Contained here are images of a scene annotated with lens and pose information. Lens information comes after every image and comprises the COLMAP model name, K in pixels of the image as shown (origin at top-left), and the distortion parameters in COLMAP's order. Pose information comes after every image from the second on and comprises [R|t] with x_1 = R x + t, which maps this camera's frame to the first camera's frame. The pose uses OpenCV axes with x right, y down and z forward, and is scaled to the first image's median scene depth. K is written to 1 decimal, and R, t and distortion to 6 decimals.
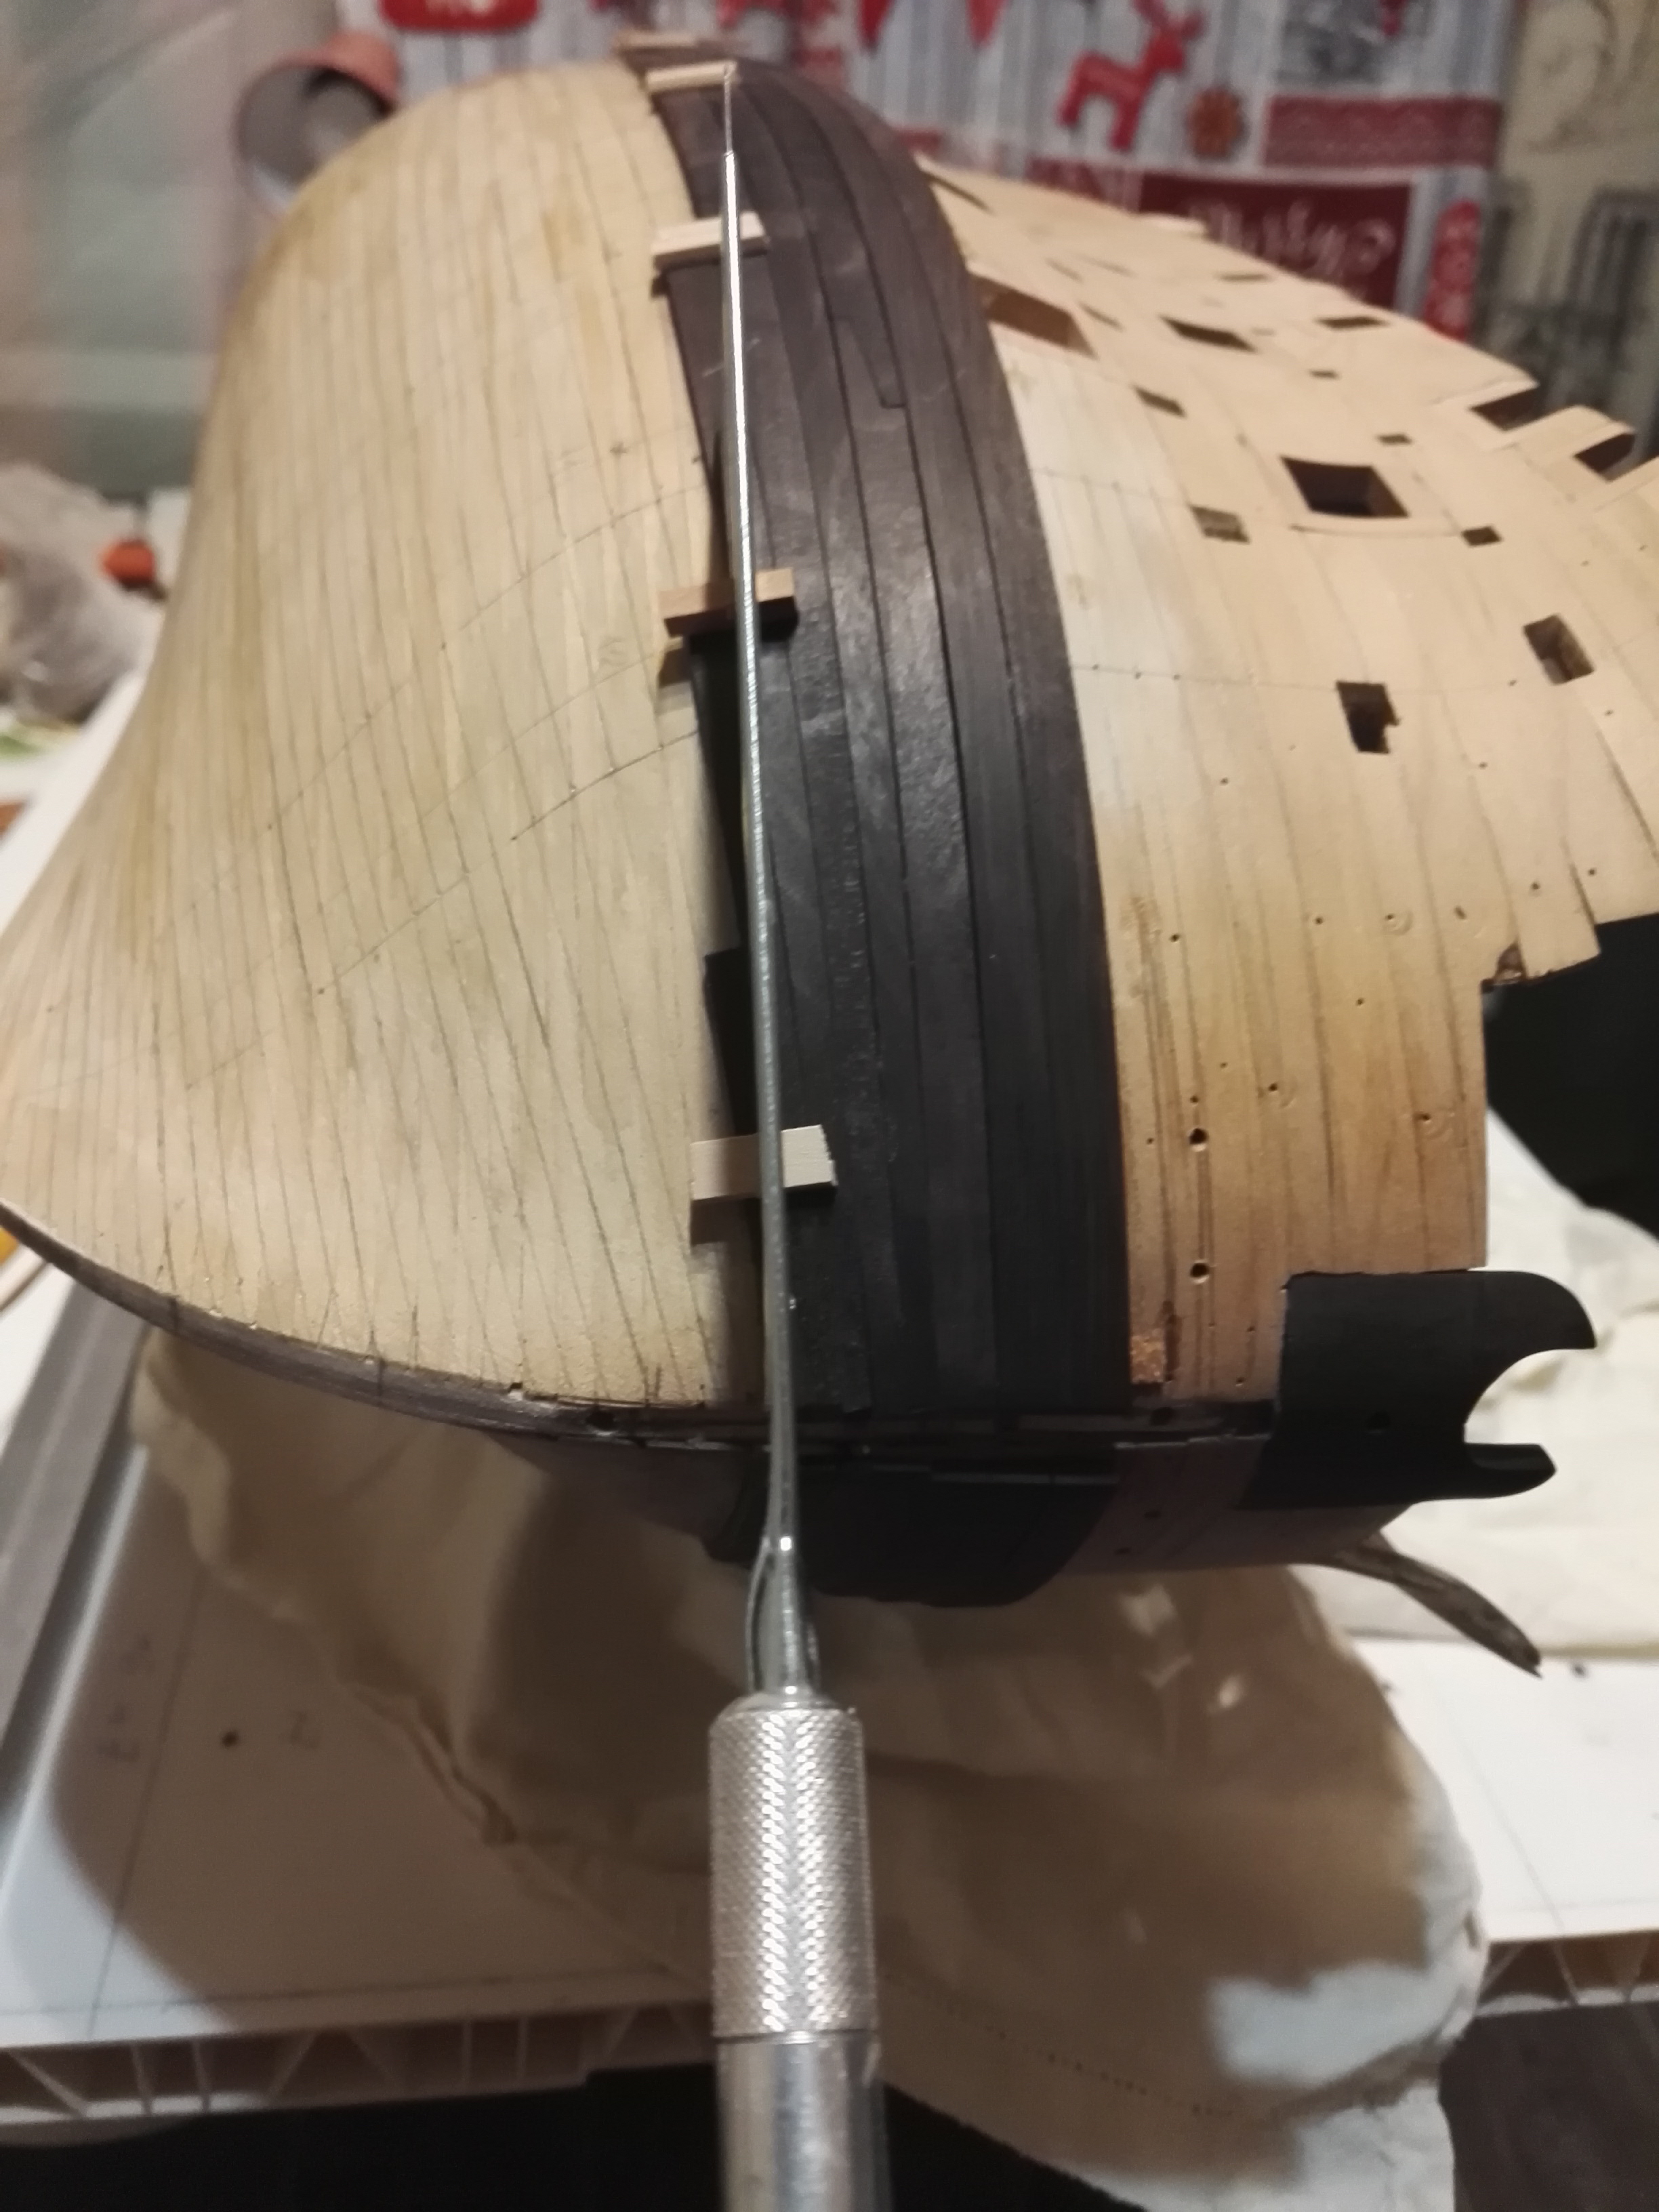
lens RADIAL K [[1787.7, 0, 814.8], [0, 1787.7, 1020.7], [0, 0, 1]] dist [0.015670, -0.025947]
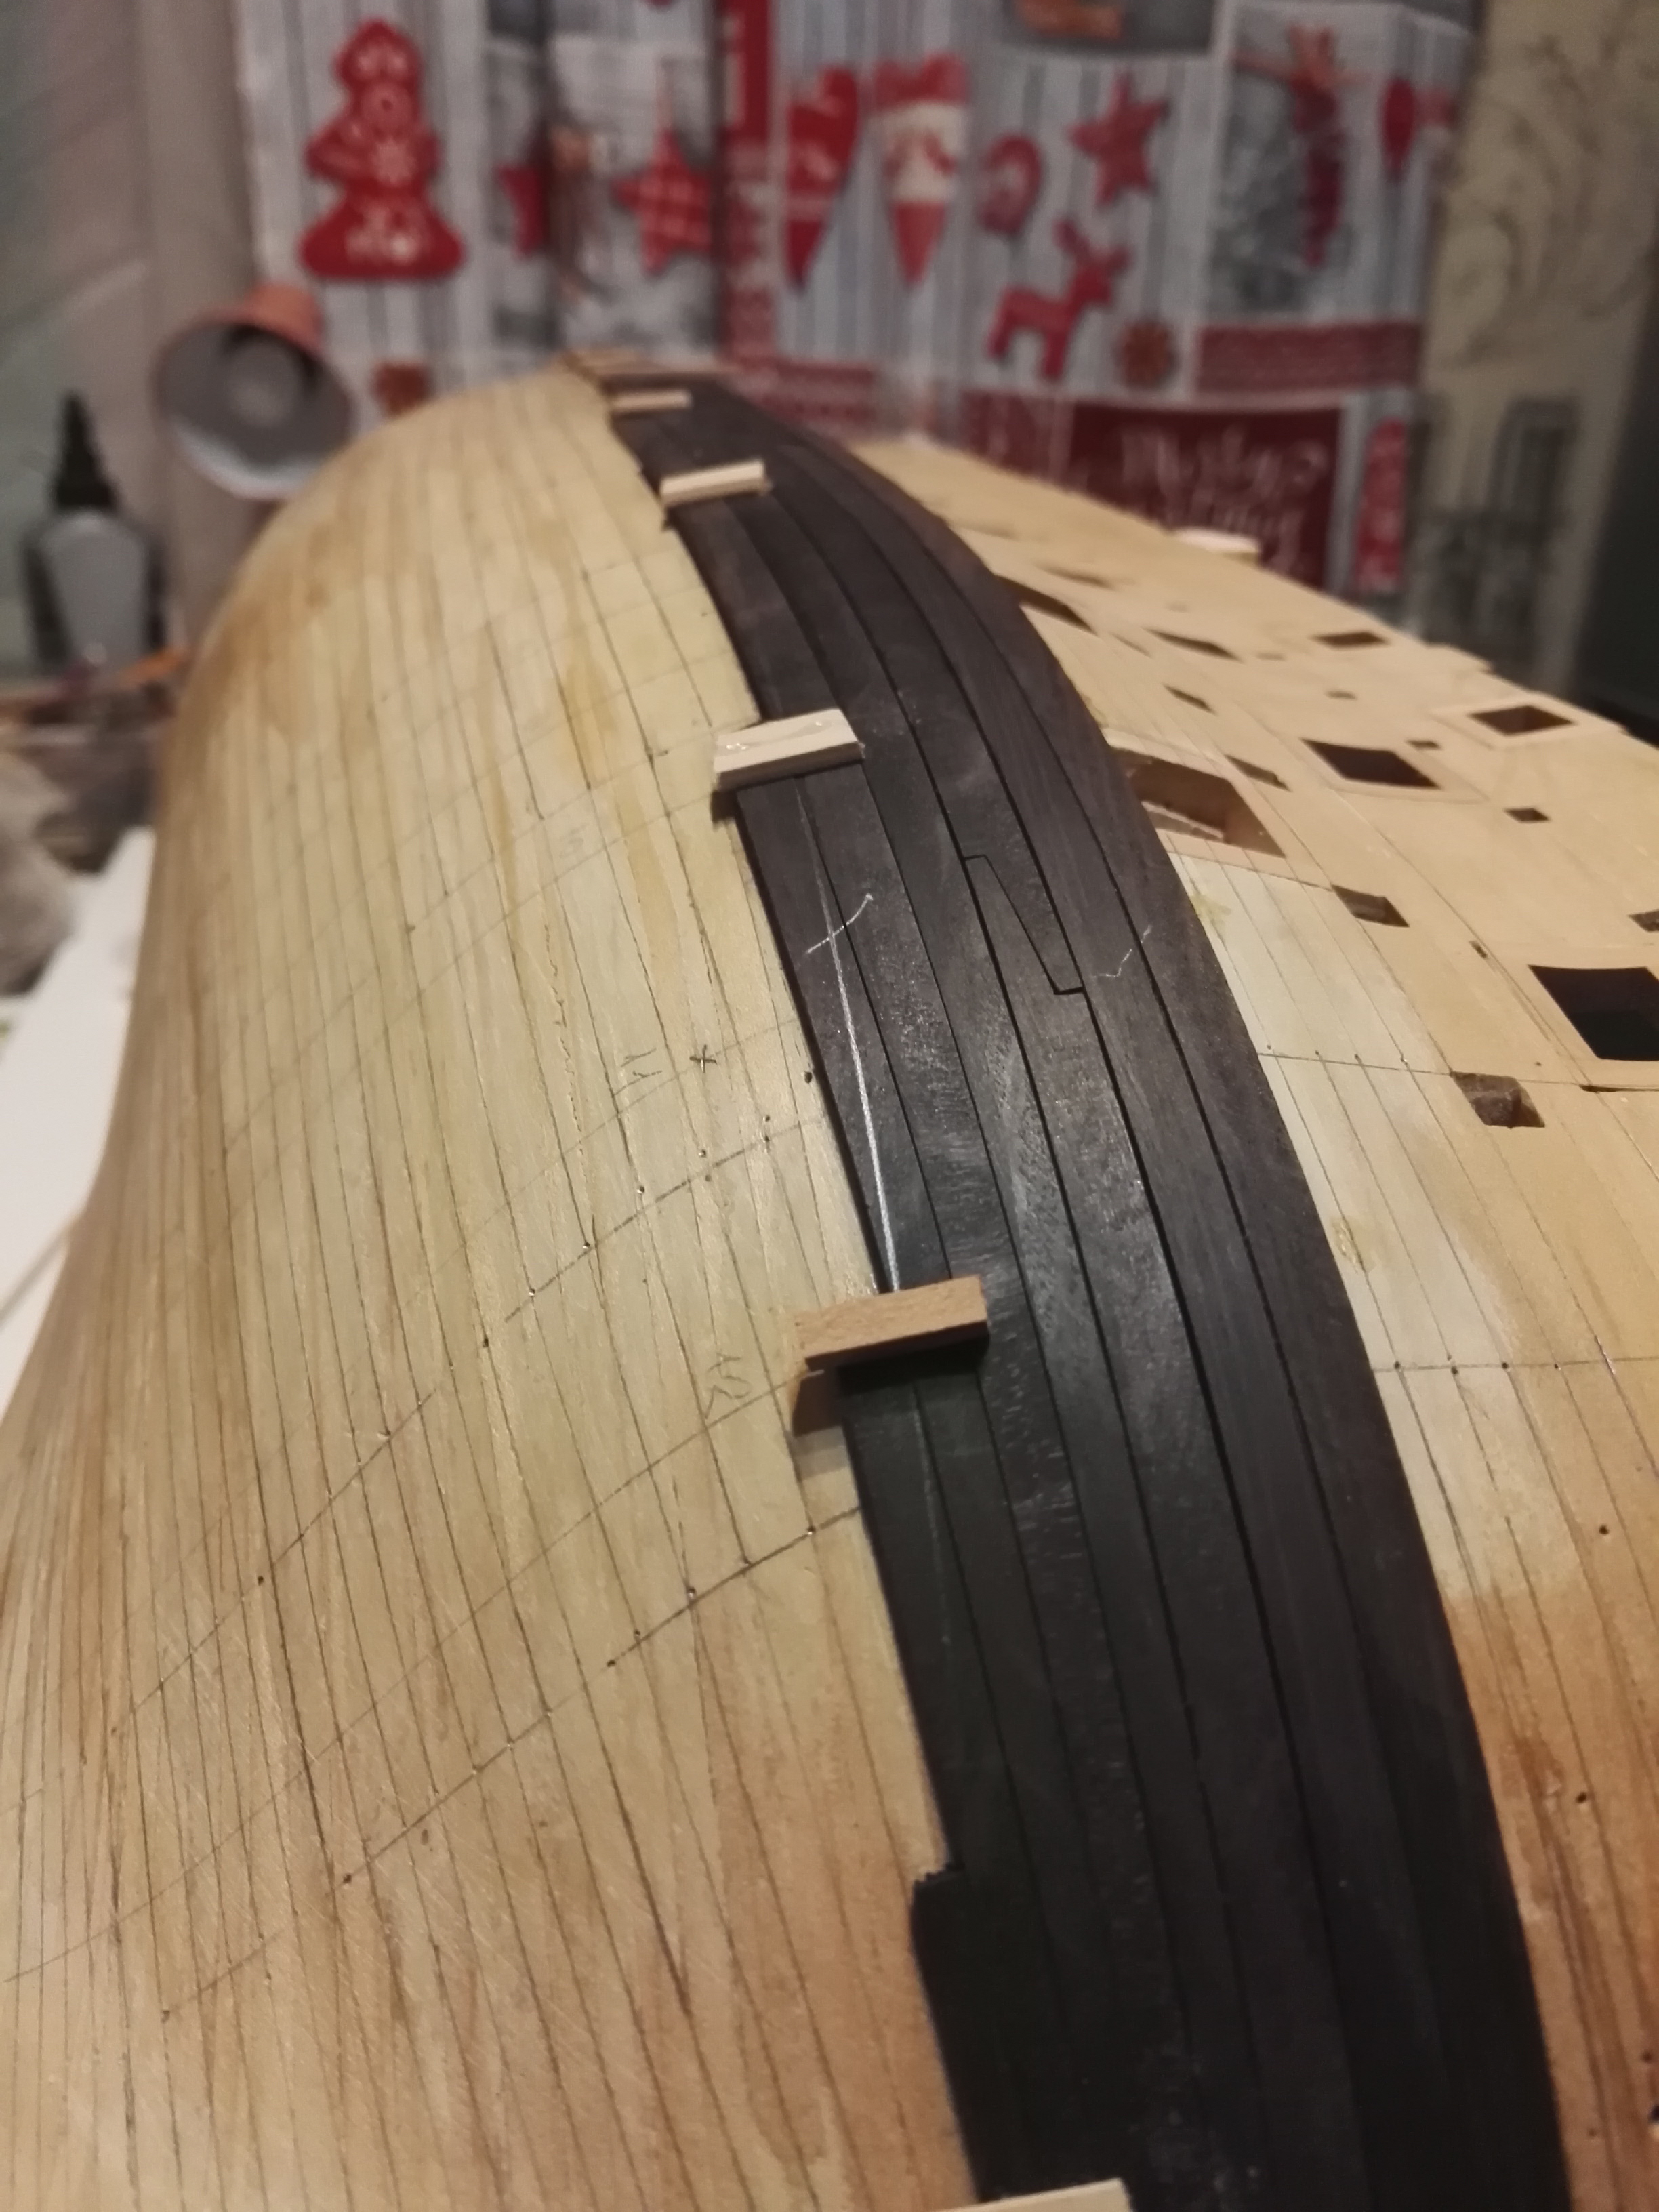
lens RADIAL K [[1787.7, 0, 845.7], [0, 1787.7, 1104.1], [0, 0, 1]] dist [0.015670, -0.025947]
pose [[0.997136, -0.068907, 0.031157, -0.078589], [0.070926, 0.995080, -0.069173, -0.257242], [-0.026237, 0.071184, 0.997118, 0.260064]]
